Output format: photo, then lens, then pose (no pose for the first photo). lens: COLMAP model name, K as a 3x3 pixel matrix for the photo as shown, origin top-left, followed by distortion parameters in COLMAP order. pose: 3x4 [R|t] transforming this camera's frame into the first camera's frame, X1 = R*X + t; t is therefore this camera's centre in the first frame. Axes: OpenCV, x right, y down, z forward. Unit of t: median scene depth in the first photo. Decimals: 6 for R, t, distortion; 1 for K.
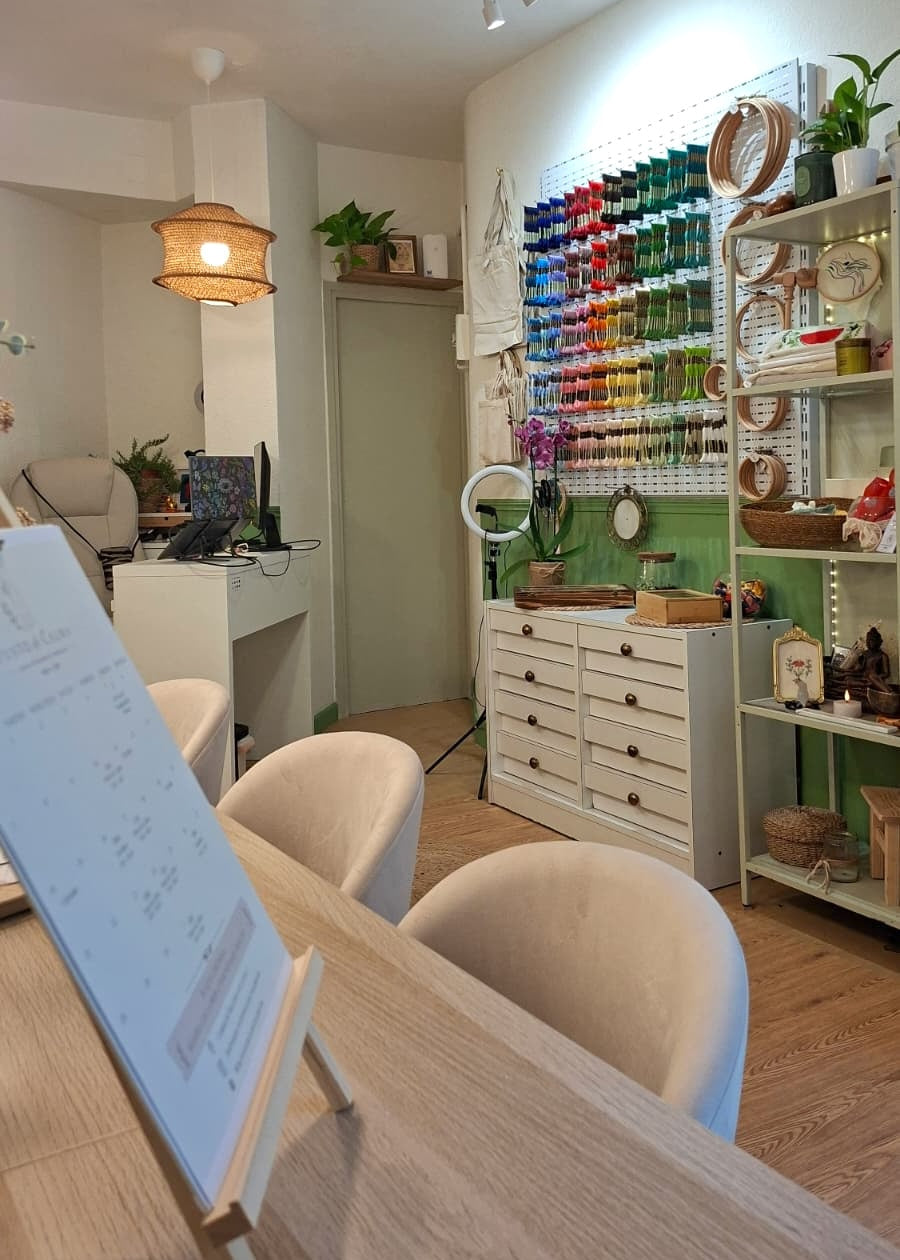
lens RADIAL K [[1075.5, 0, 425.2], [0, 1075.5, 667.8], [0, 0, 1]] dist [0.047468, -0.071085]
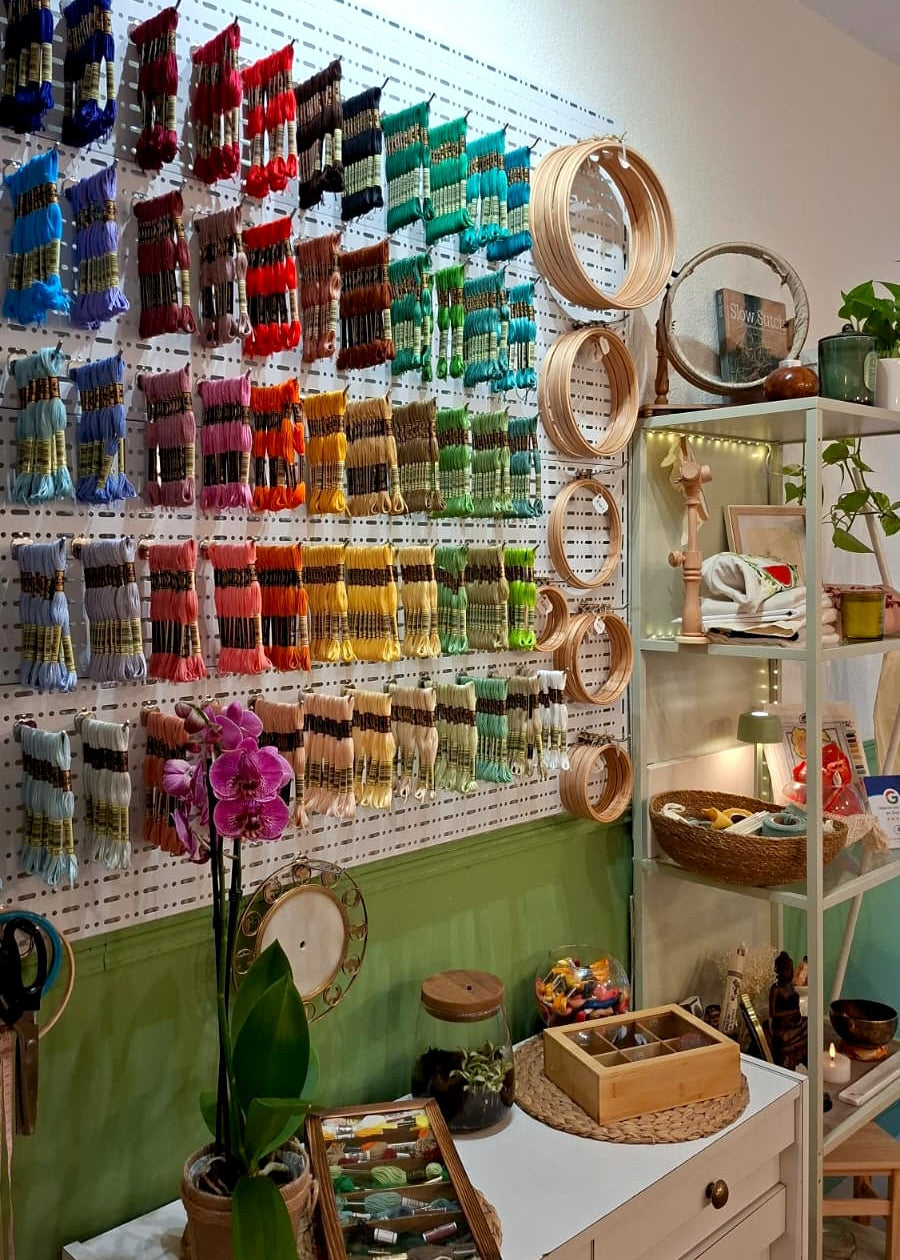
lens RADIAL K [[1075.5, 0, 425.2], [0, 1075.5, 667.8], [0, 0, 1]] dist [0.047468, -0.071085]
pose [[-0.231173, -0.046607, 0.971796, -0.232652], [0.189827, 0.977494, 0.092037, -0.310243], [-0.954214, 0.205749, -0.217123, 1.214097]]
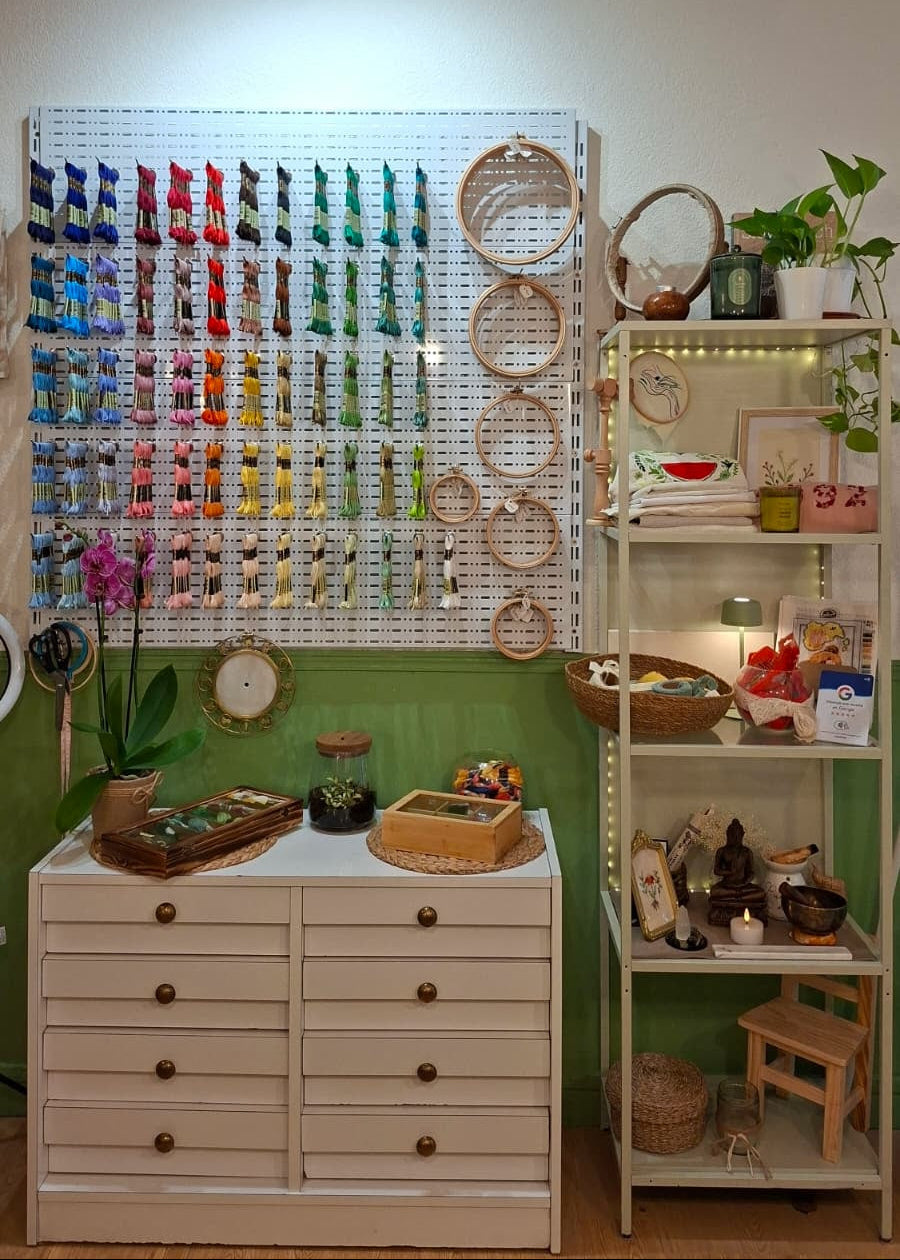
lens RADIAL K [[1078.3, 0, 450.5], [0, 1078.3, 540.5], [0, 0, 1]] dist [0.029148, -0.006188]
pose [[0.504634, -0.026667, 0.862922, -0.361619], [0.123983, 0.991401, -0.041868, -0.213489], [-0.854385, 0.128116, 0.503600, 0.666365]]
